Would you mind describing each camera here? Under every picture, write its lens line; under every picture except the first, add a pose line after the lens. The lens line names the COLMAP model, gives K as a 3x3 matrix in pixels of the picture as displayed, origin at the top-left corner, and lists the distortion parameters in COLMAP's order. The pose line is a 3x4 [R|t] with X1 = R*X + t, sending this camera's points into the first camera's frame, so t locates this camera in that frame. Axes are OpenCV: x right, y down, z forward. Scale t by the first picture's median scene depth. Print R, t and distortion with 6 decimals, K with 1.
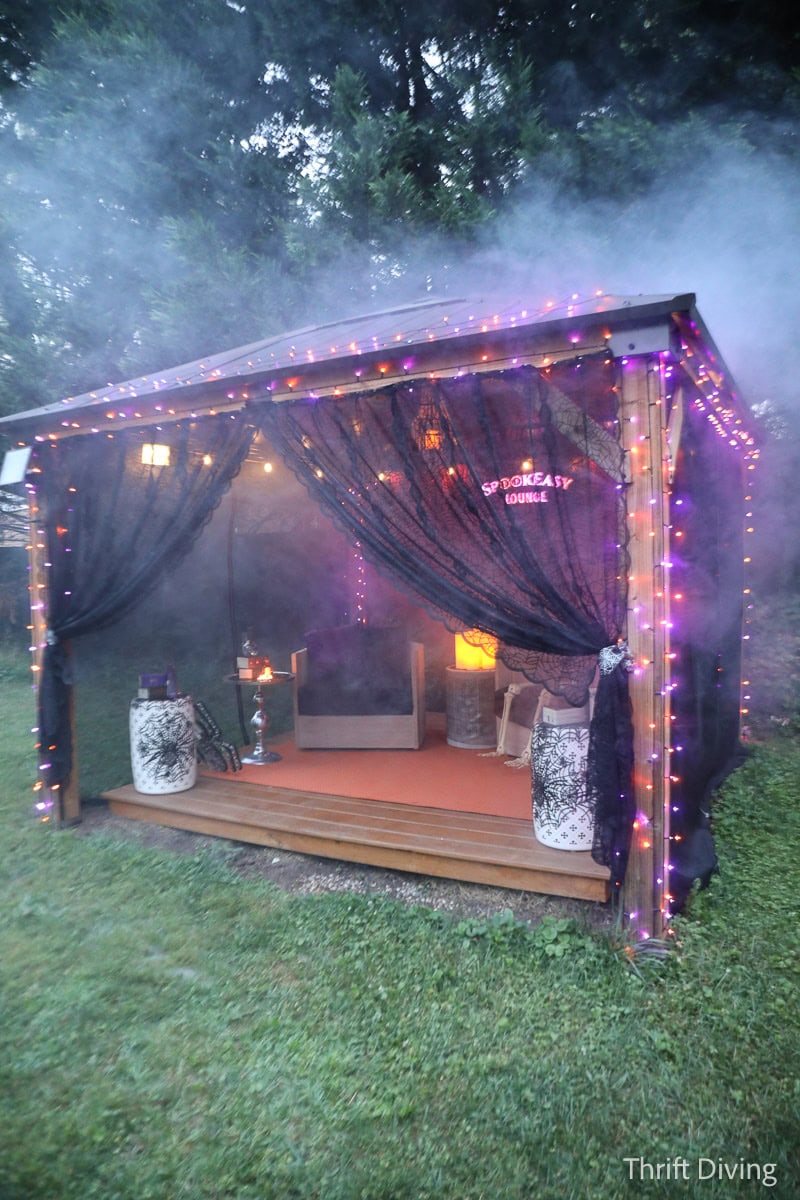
lens RADIAL K [[812.7, 0, 400.0], [0, 812.7, 600.0], [0, 0, 1]] dist [-0.087664, 0.093702]
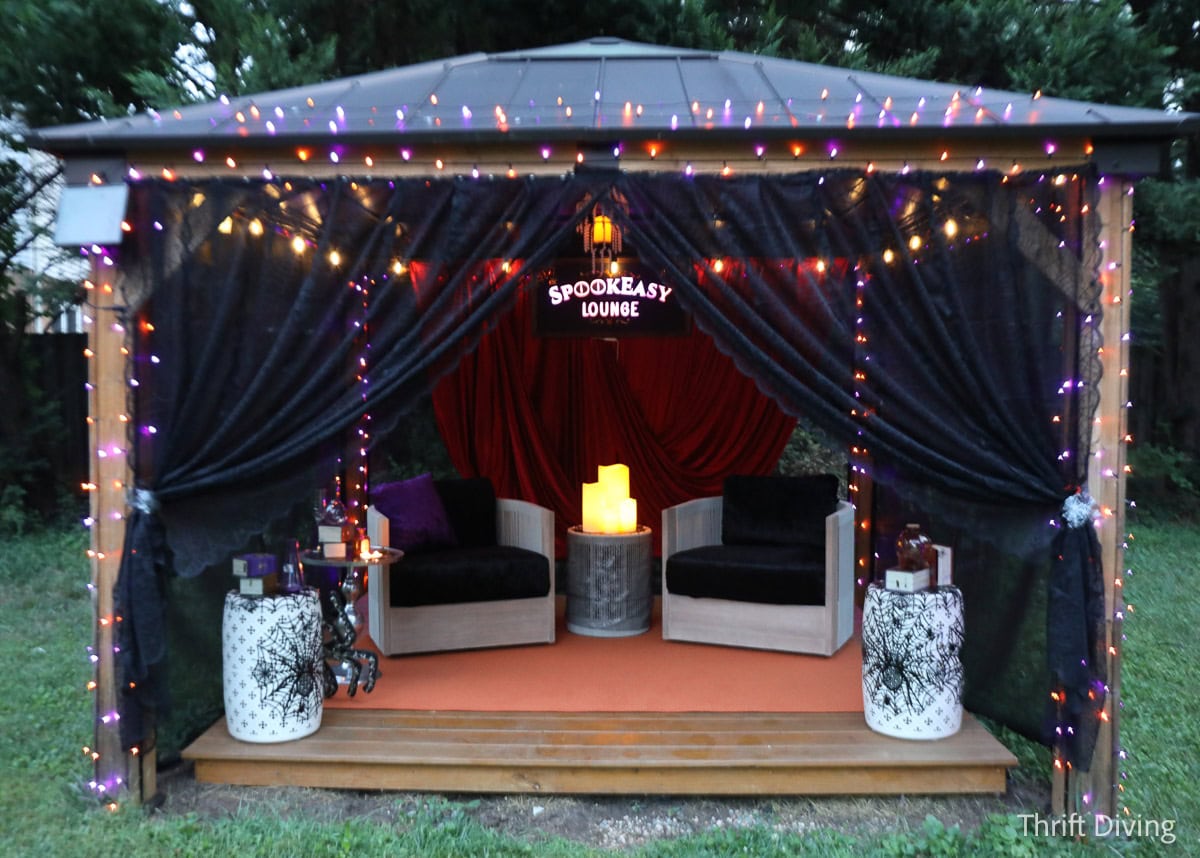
lens RADIAL K [[1109.2, 0, 559.7], [0, 1109.2, 412.1], [0, 0, 1]] dist [-0.019929, 0.009138]
pose [[0.895600, 0.012813, 0.444676, -0.557630], [-0.002116, 0.999696, -0.024545, -0.002081], [-0.444855, 0.021042, 0.895355, 0.110100]]
